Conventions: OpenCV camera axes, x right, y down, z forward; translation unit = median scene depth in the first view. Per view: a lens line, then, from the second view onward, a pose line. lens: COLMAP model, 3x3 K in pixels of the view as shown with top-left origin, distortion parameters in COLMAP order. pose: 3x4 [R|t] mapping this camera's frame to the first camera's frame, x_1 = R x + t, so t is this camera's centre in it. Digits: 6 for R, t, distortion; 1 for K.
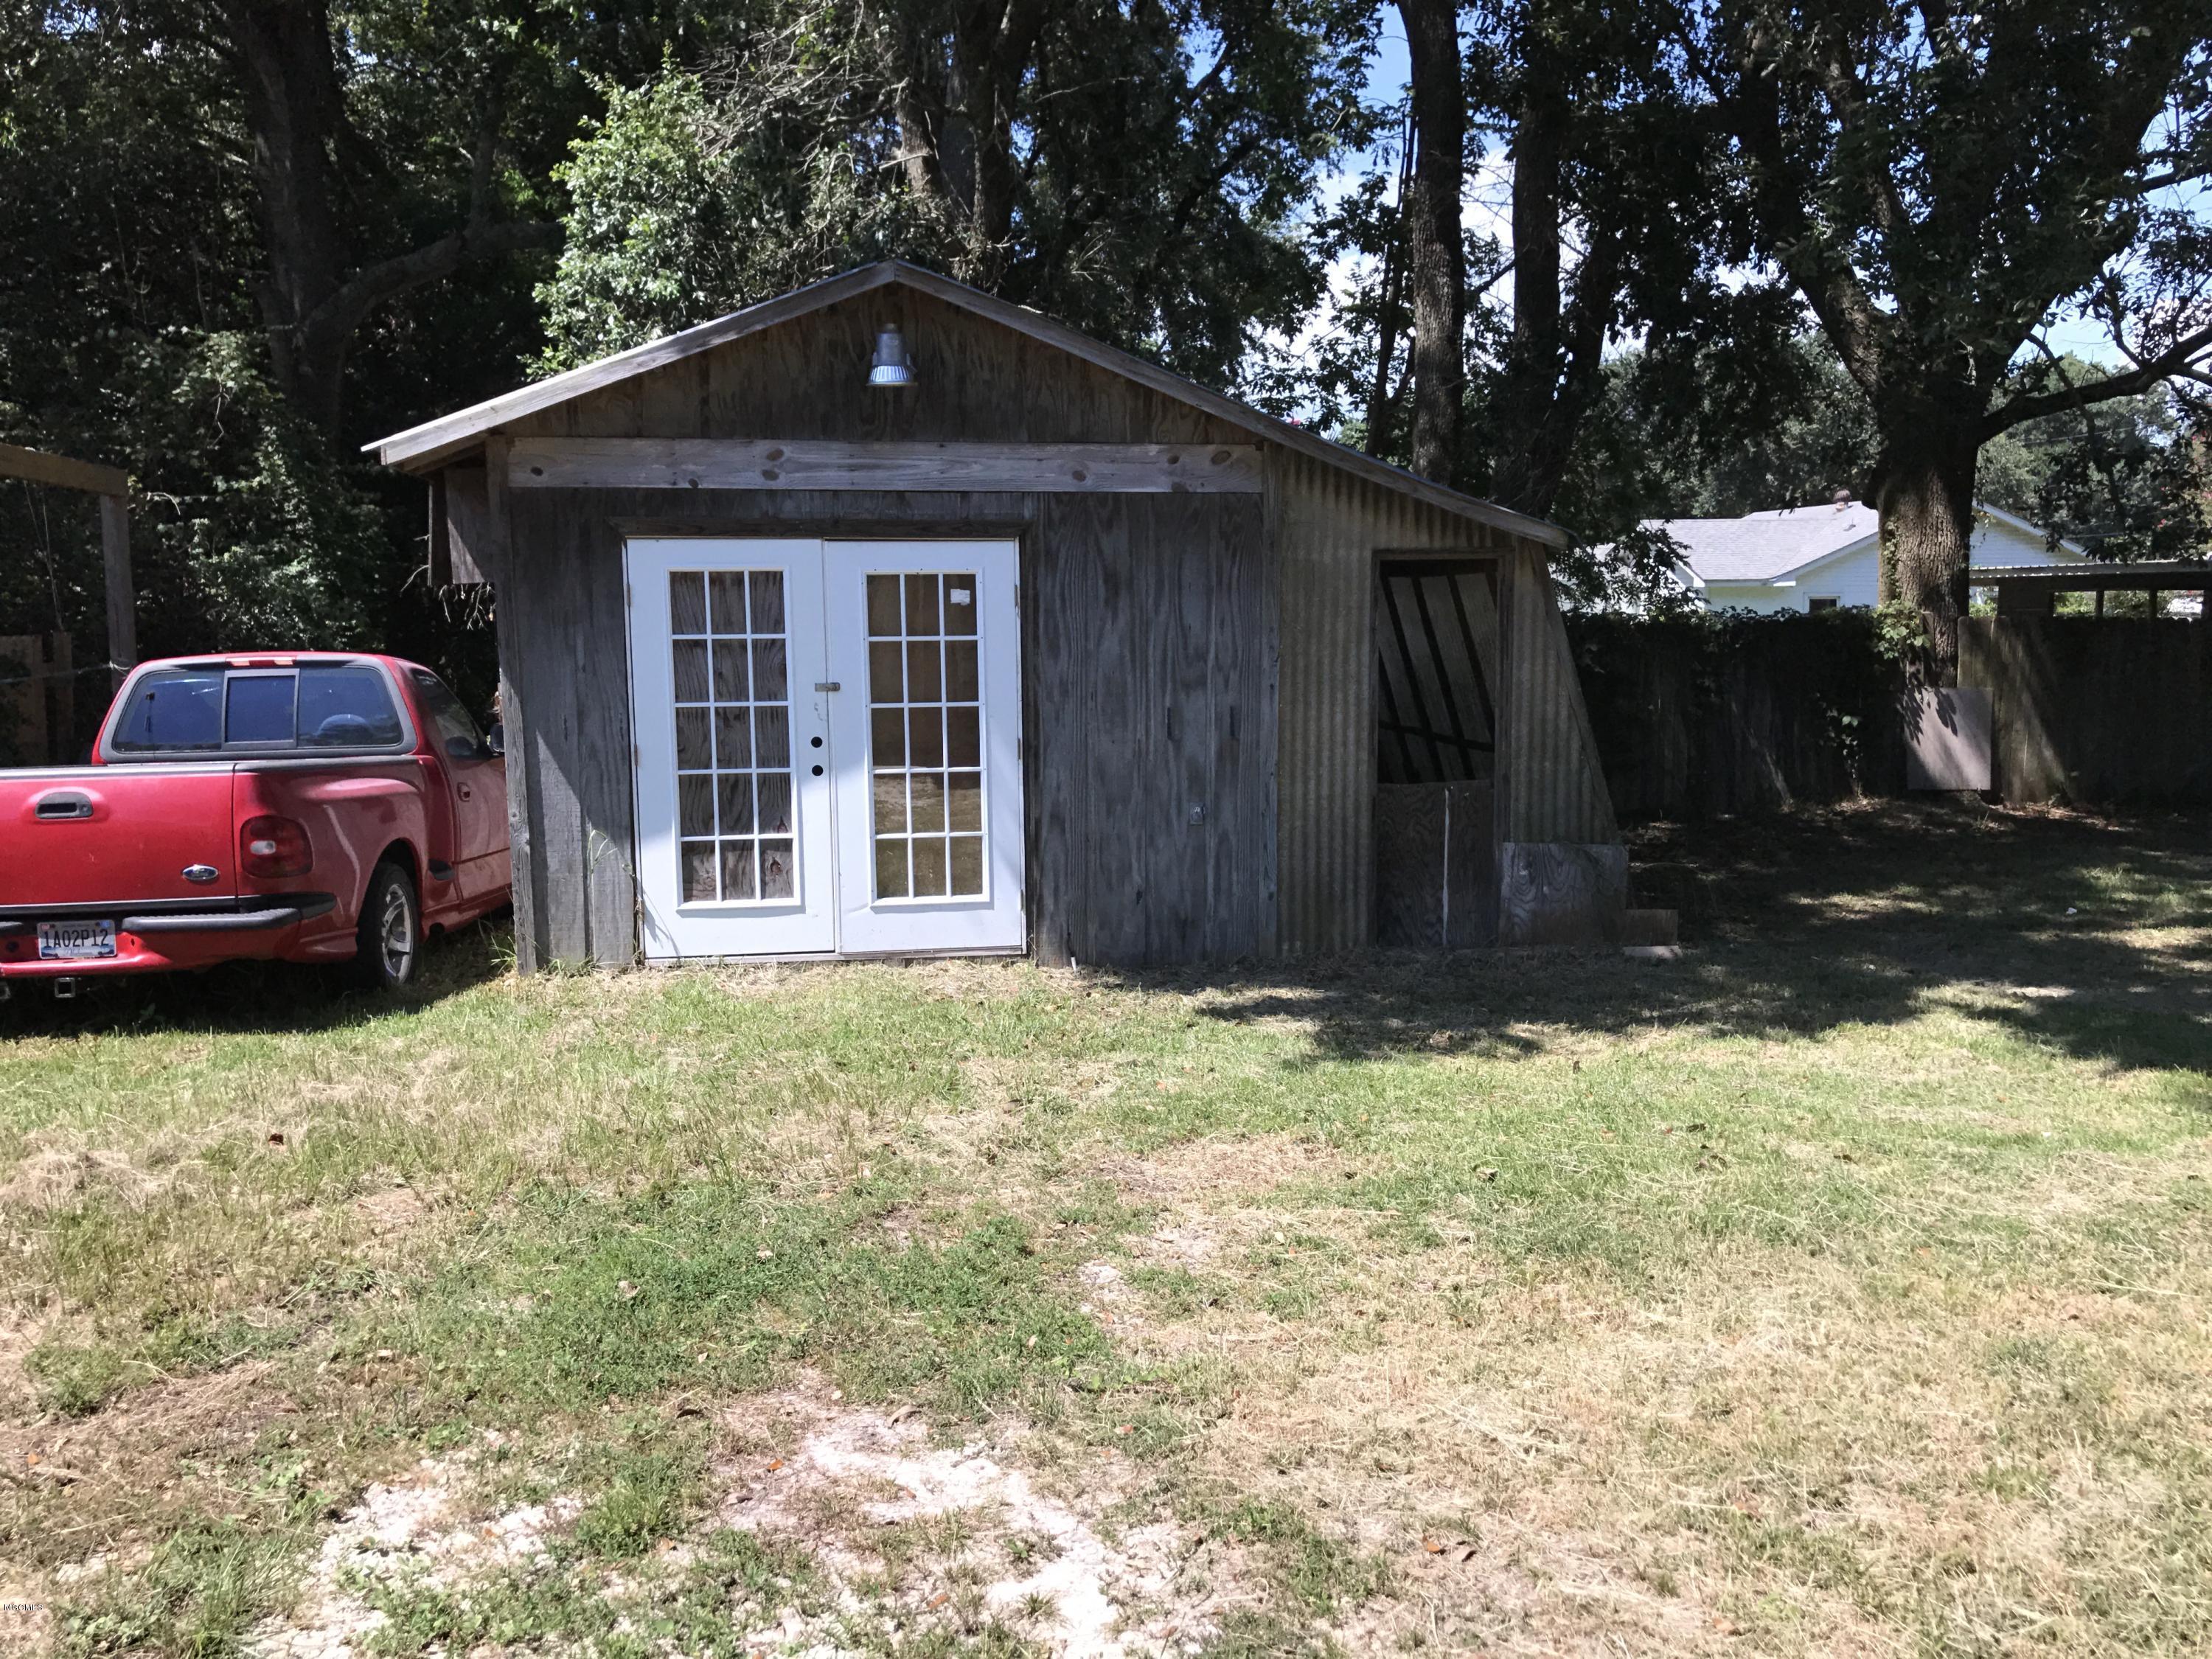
lens RADIAL K [[1757.3, 0, 1106.0], [0, 1757.3, 829.5], [0, 0, 1]] dist [-0.003882, -0.013989]
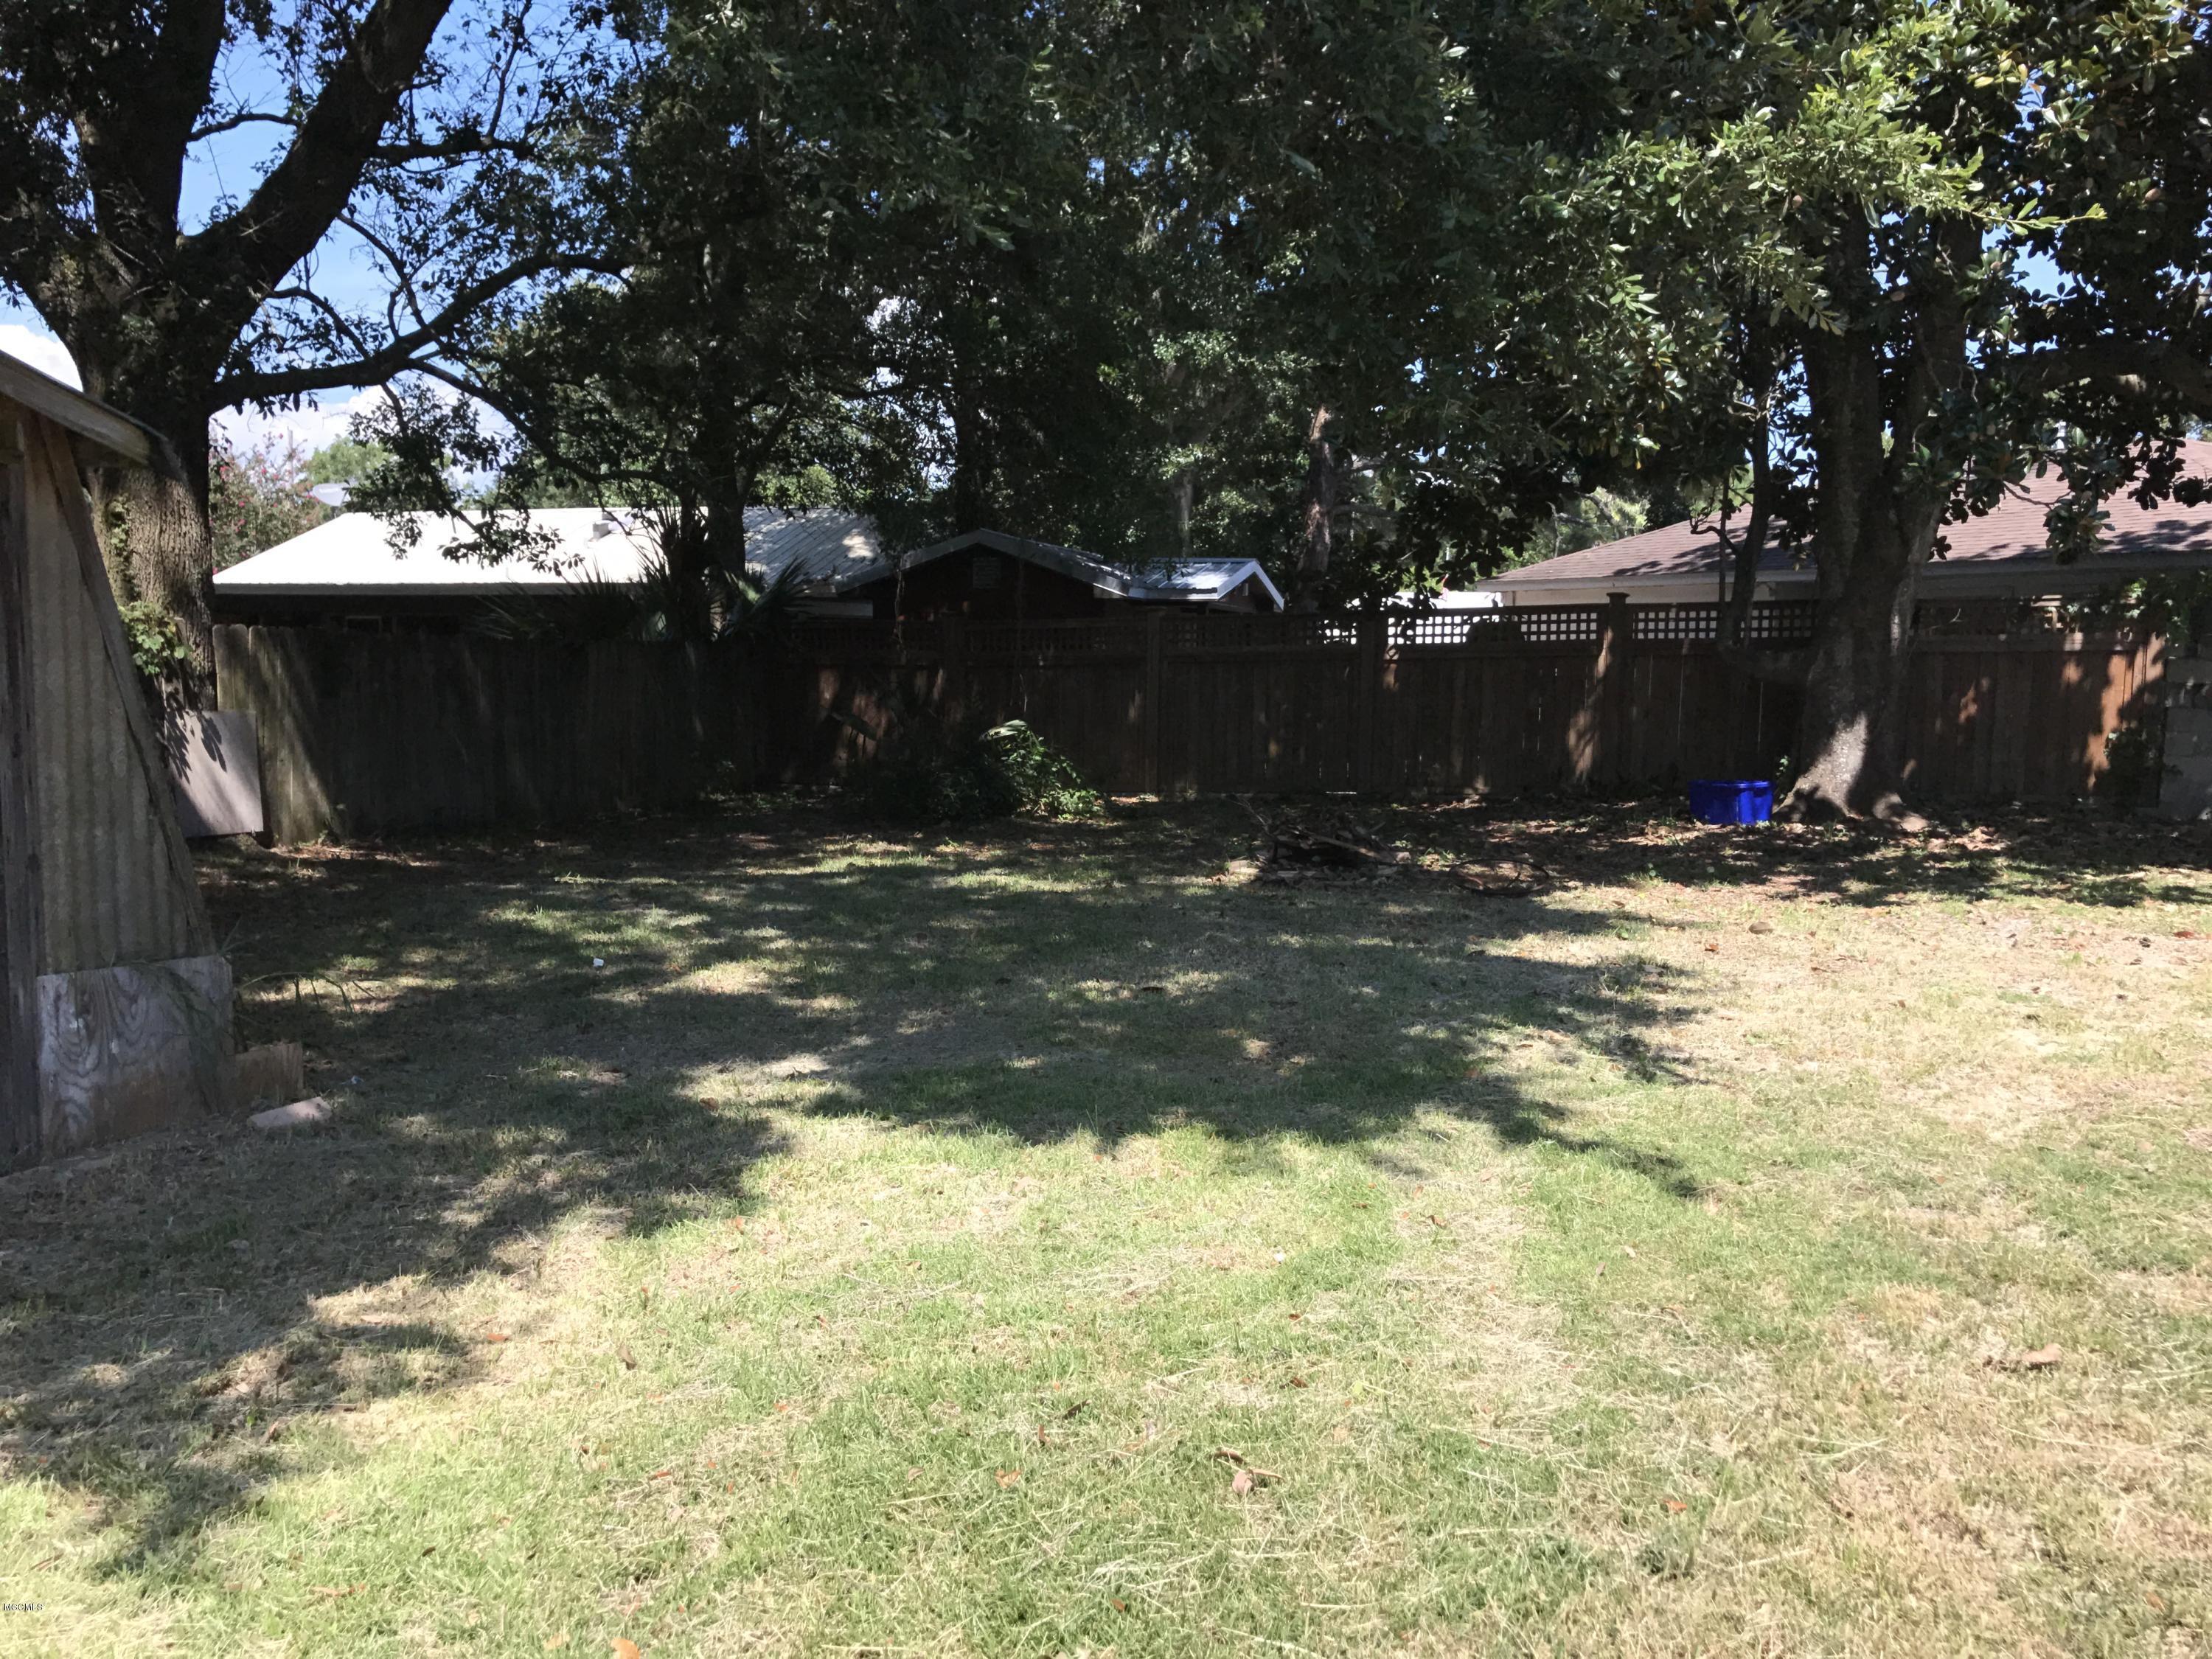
lens RADIAL K [[1757.3, 0, 1106.0], [0, 1757.3, 829.5], [0, 0, 1]] dist [-0.003882, -0.013989]
pose [[0.441178, -0.065967, 0.894992, -0.072442], [0.083336, 0.995997, 0.032332, -0.017466], [-0.893542, 0.060321, 0.444909, 0.266081]]
